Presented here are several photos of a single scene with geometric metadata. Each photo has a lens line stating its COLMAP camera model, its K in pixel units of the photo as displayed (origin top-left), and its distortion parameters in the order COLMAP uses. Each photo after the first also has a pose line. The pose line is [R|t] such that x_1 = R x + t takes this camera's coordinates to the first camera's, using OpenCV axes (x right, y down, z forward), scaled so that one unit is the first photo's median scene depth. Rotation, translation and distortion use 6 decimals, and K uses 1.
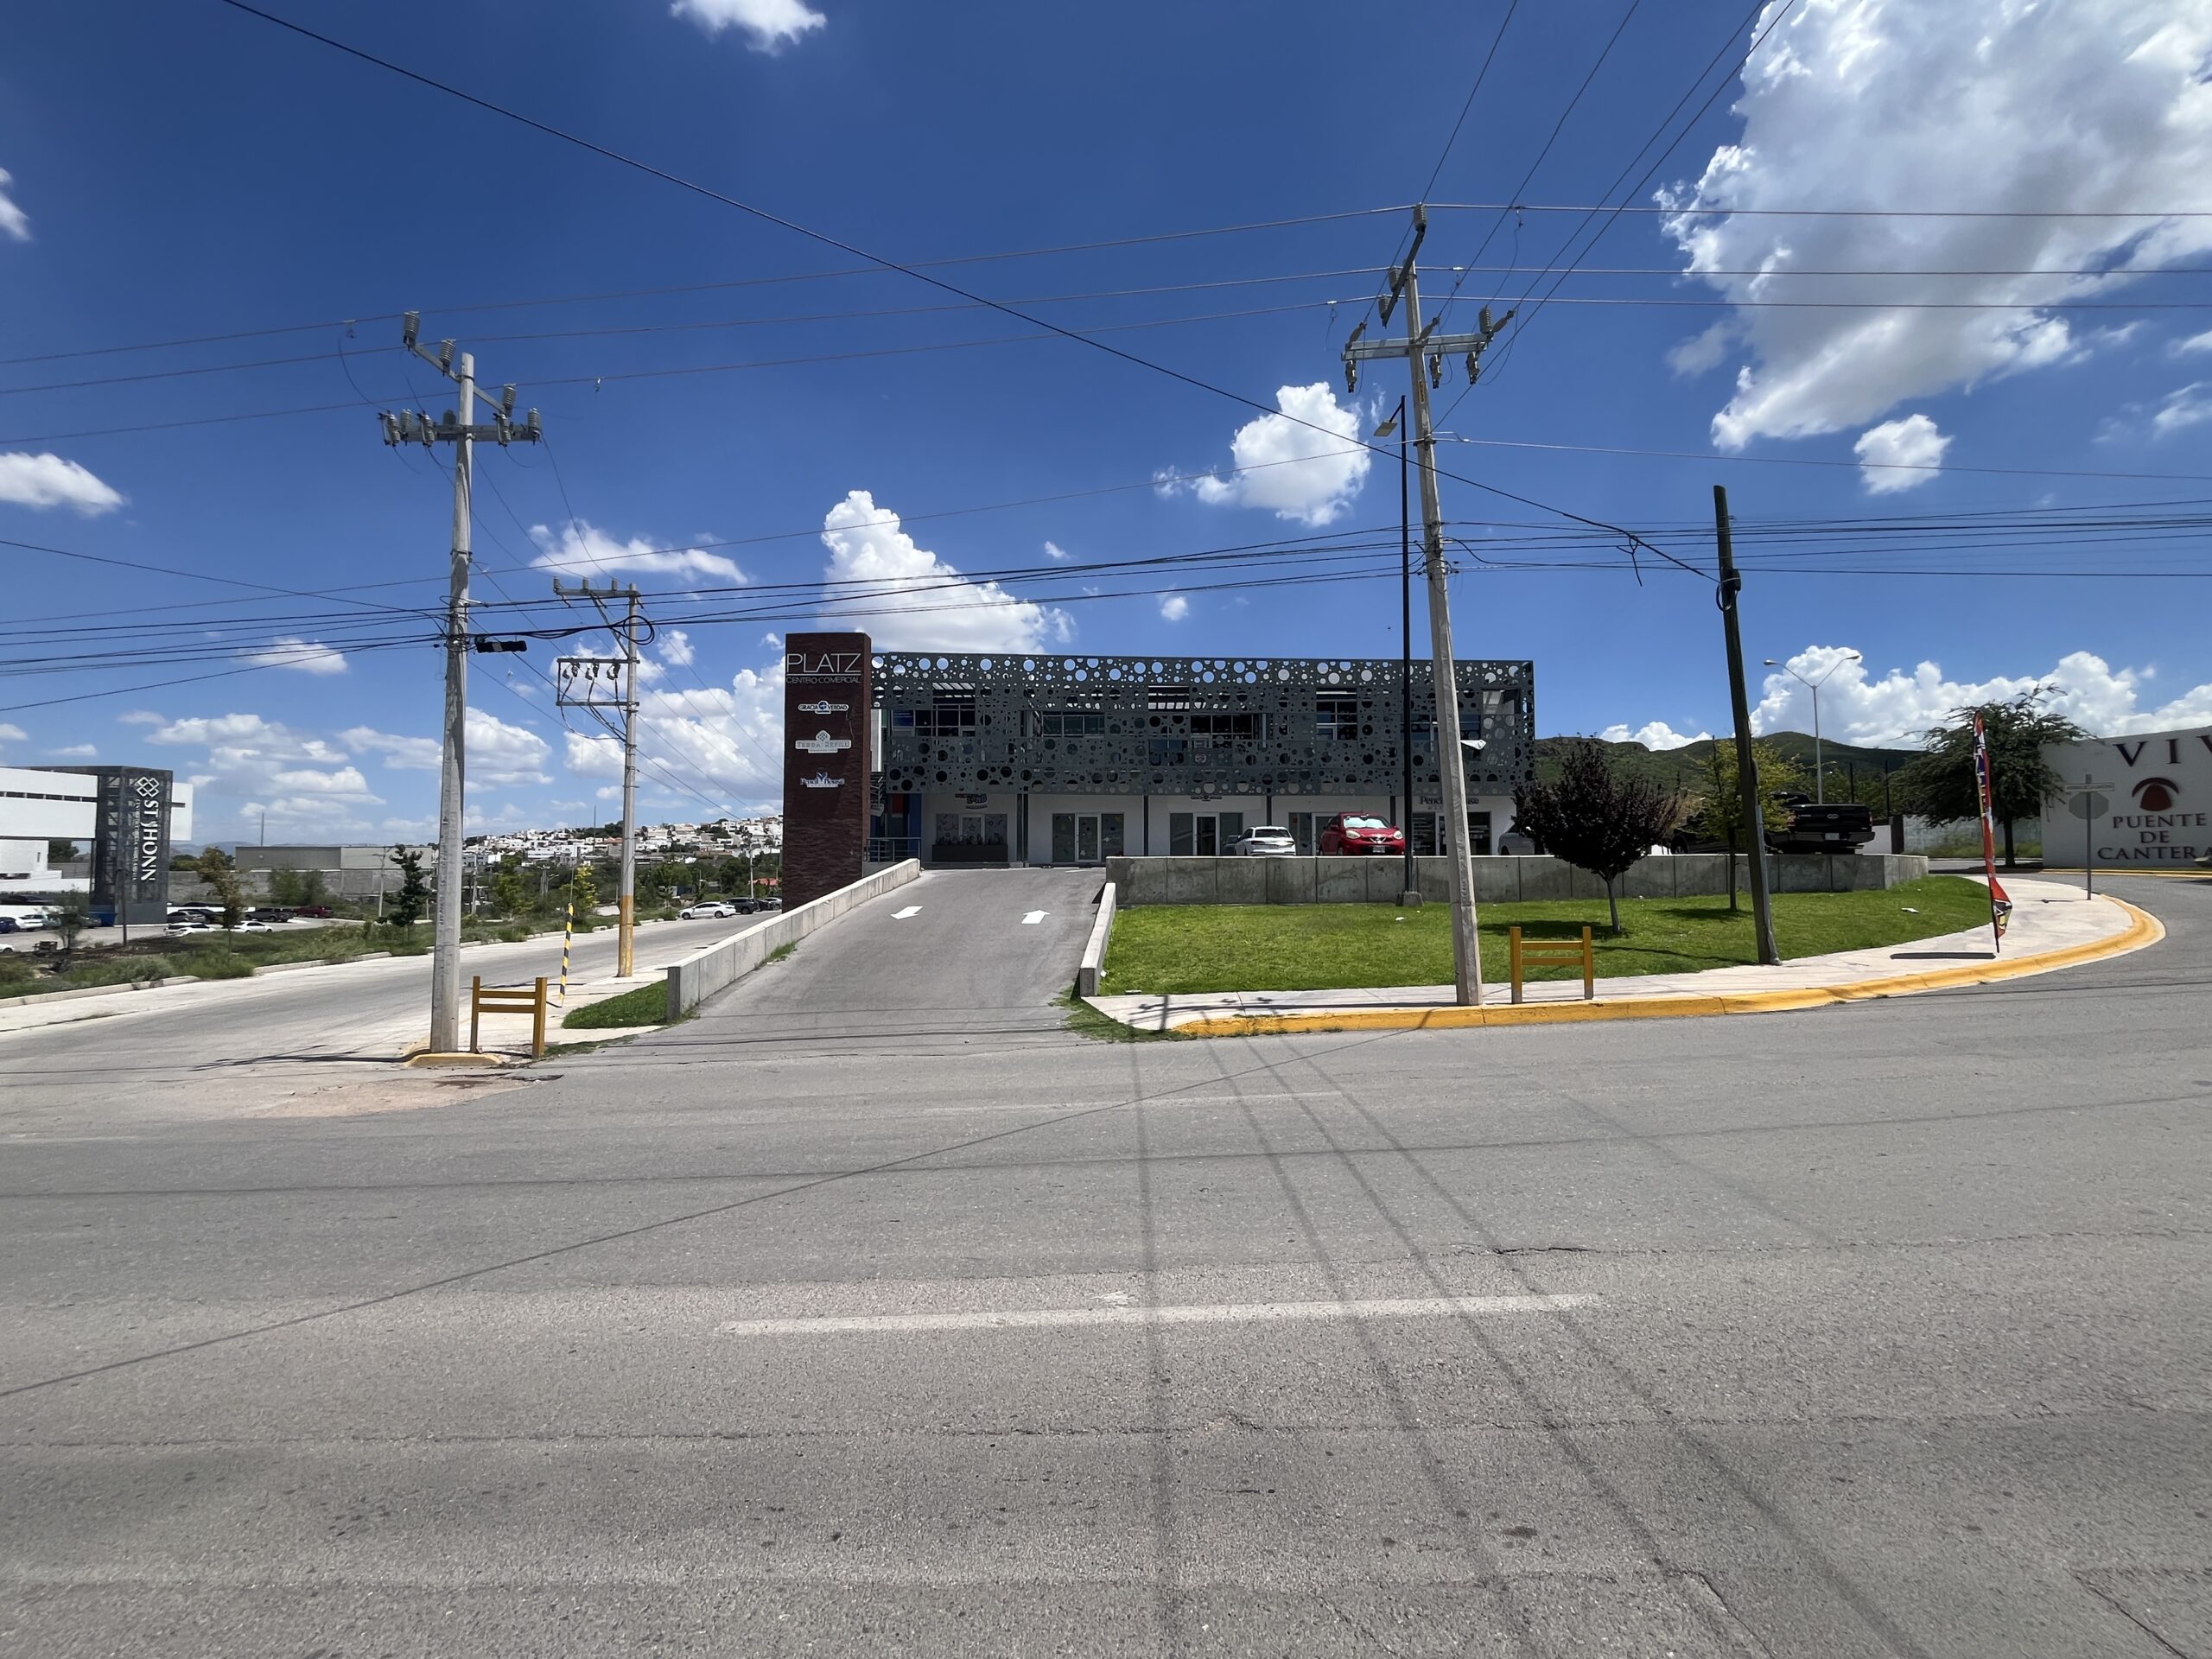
lens RADIAL K [[892.9, 0, 1104.7], [0, 892.9, 843.7], [0, 0, 1]] dist [-0.002995, 0.000203]
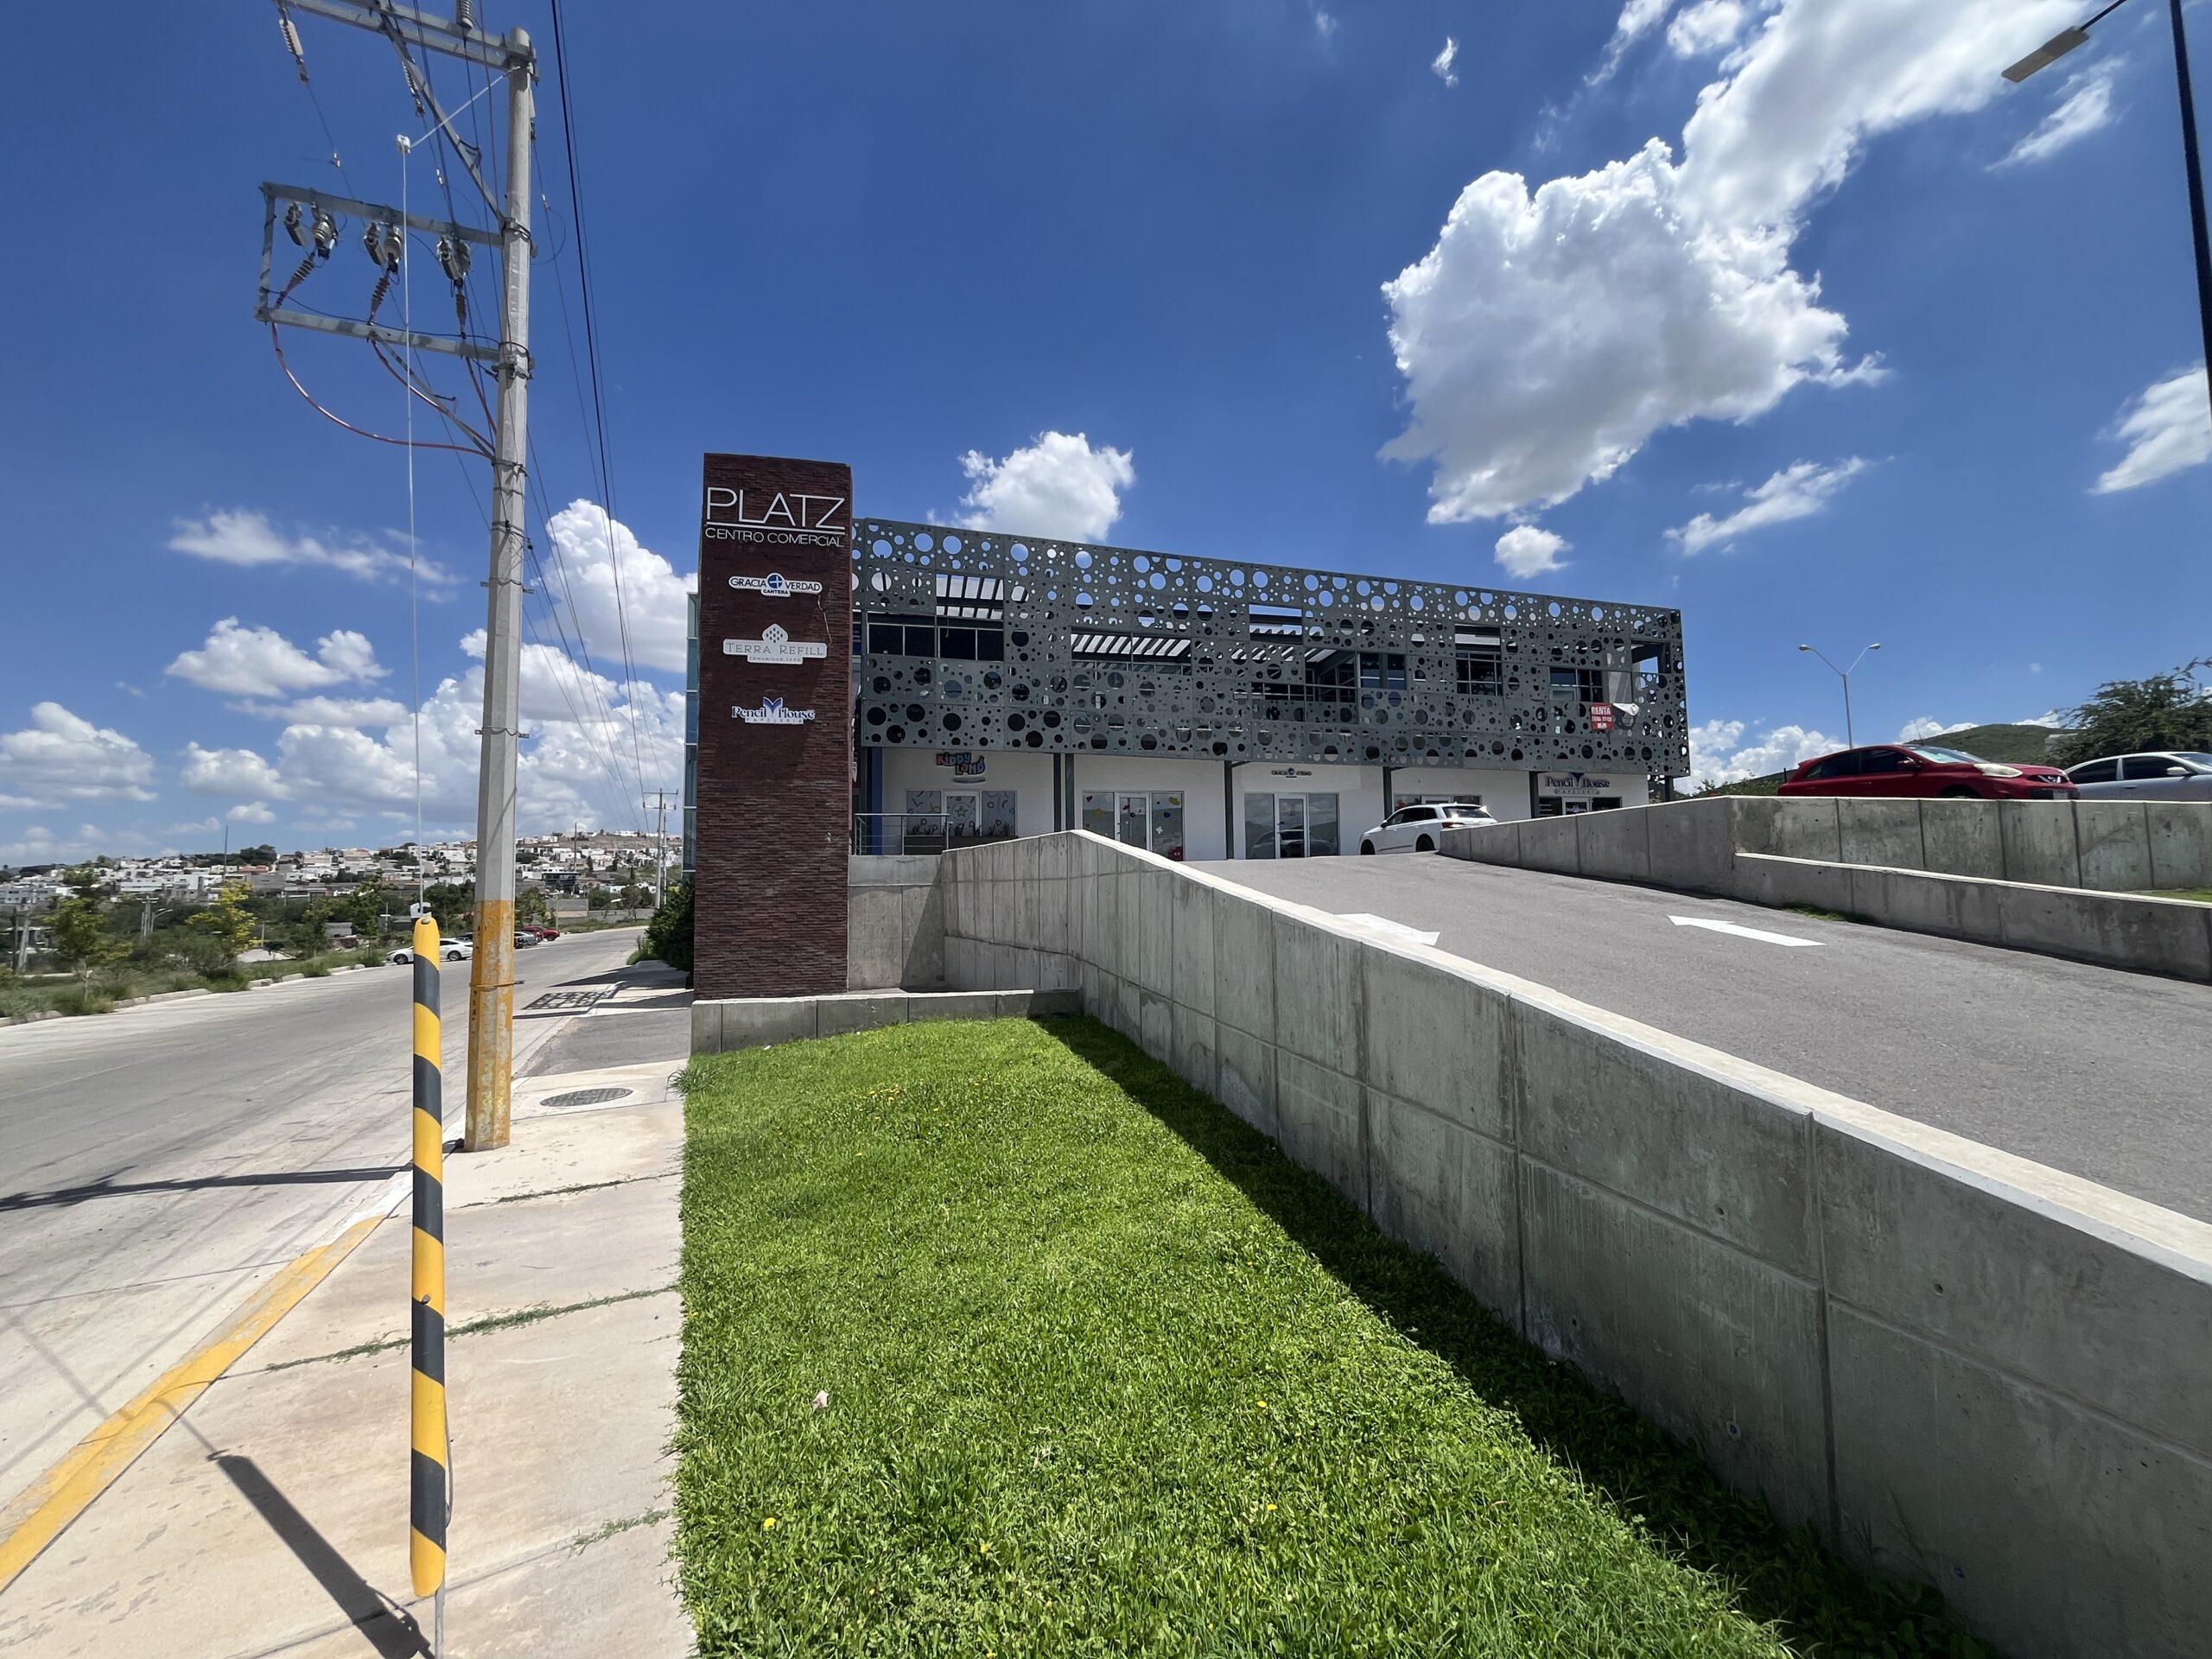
lens RADIAL K [[892.9, 0, 1107.2], [0, 892.9, 843.5], [0, 0, 1]] dist [-0.002995, 0.000203]
pose [[0.965754, 0.002131, 0.259452, -0.235978], [0.005662, 0.999555, -0.029285, 0.028330], [-0.259399, 0.029751, 0.965312, 0.363287]]
